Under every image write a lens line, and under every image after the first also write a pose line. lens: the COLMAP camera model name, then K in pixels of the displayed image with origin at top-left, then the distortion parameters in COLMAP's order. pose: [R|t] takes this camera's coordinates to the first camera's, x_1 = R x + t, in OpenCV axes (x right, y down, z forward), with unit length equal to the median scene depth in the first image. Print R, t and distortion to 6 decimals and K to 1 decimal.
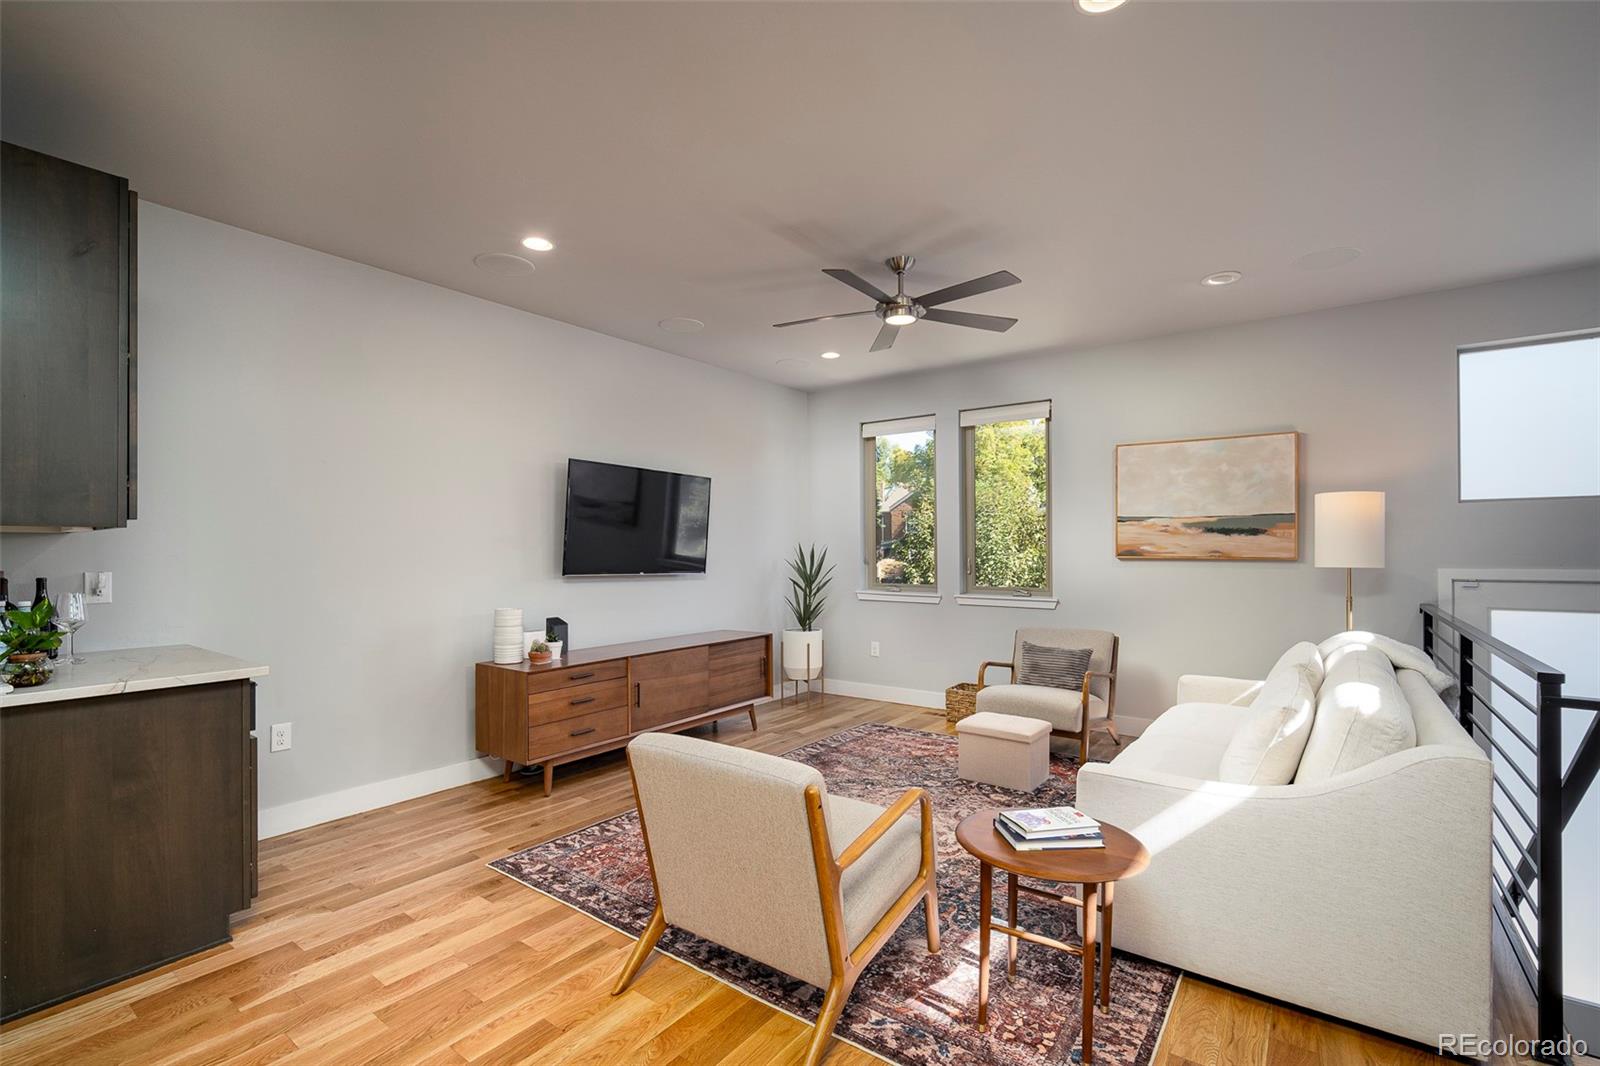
lens RADIAL K [[715.1, 0, 800.8], [0, 715.1, 554.4], [0, 0, 1]] dist [-0.000499, -0.000059]
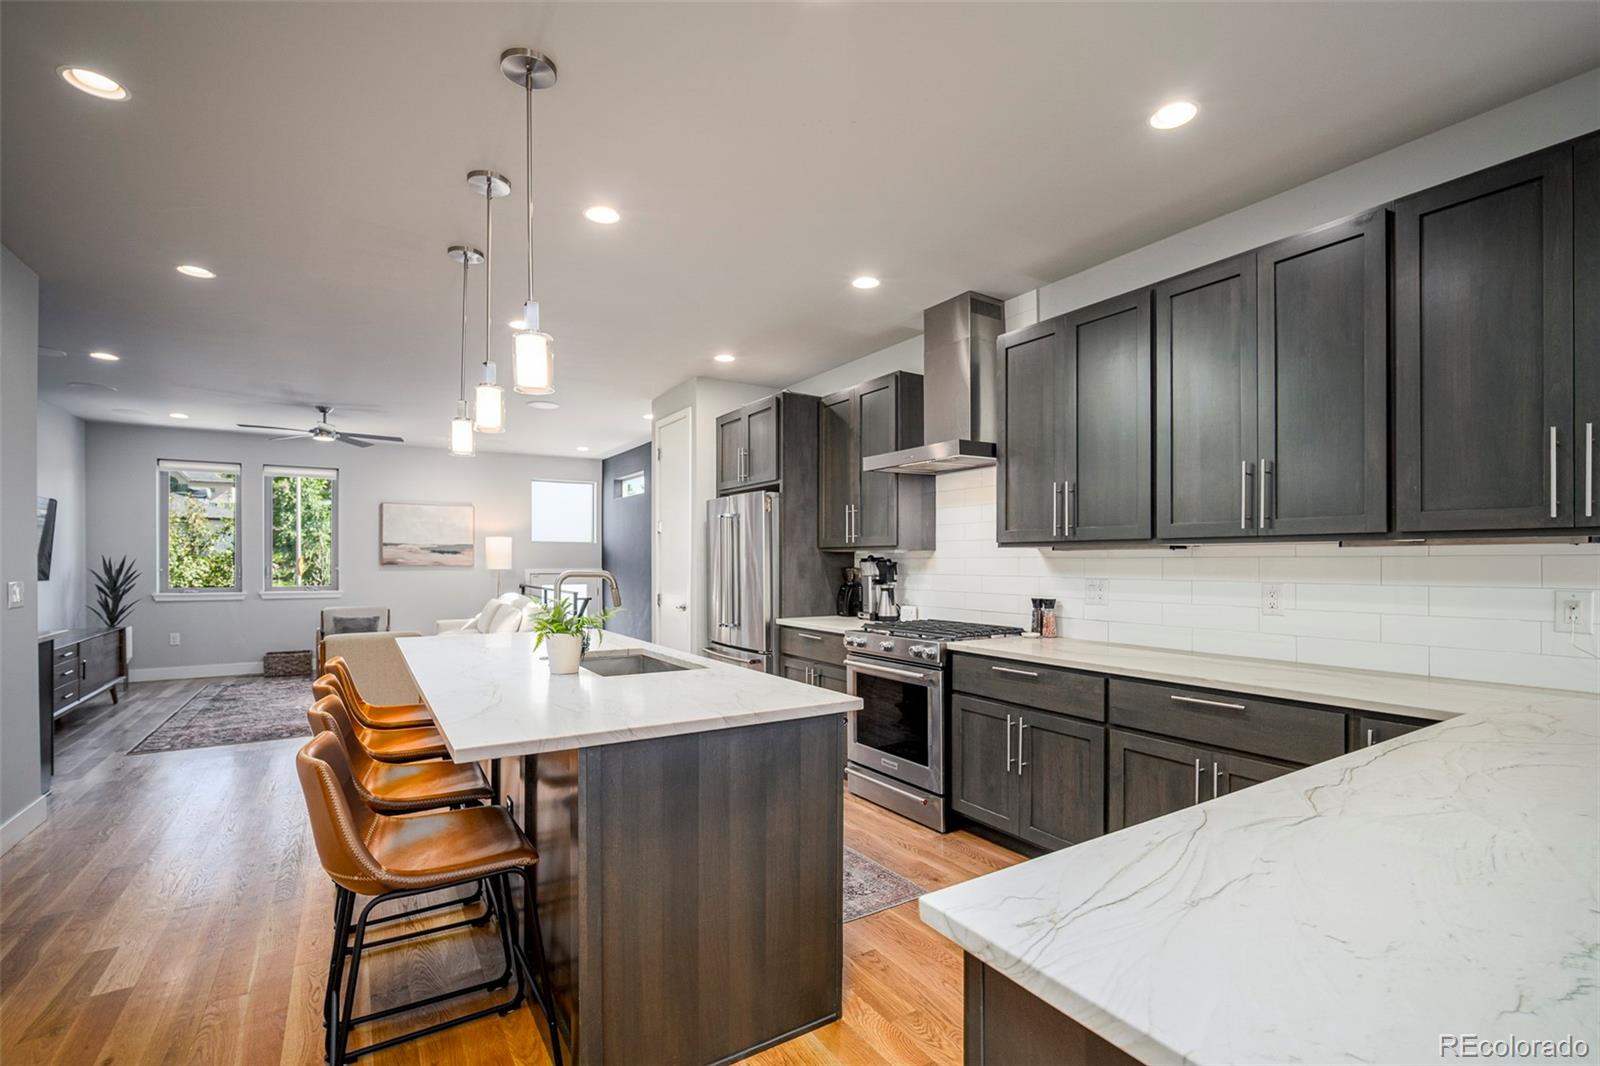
lens RADIAL K [[715.1, 0, 800.8], [0, 715.1, 554.4], [0, 0, 1]] dist [-0.000499, -0.000059]
pose [[0.368559, 0.005672, 0.929587, -0.858587], [0.001474, 0.999977, -0.006686, -0.010553], [-0.929603, 0.003834, 0.368542, -0.644636]]
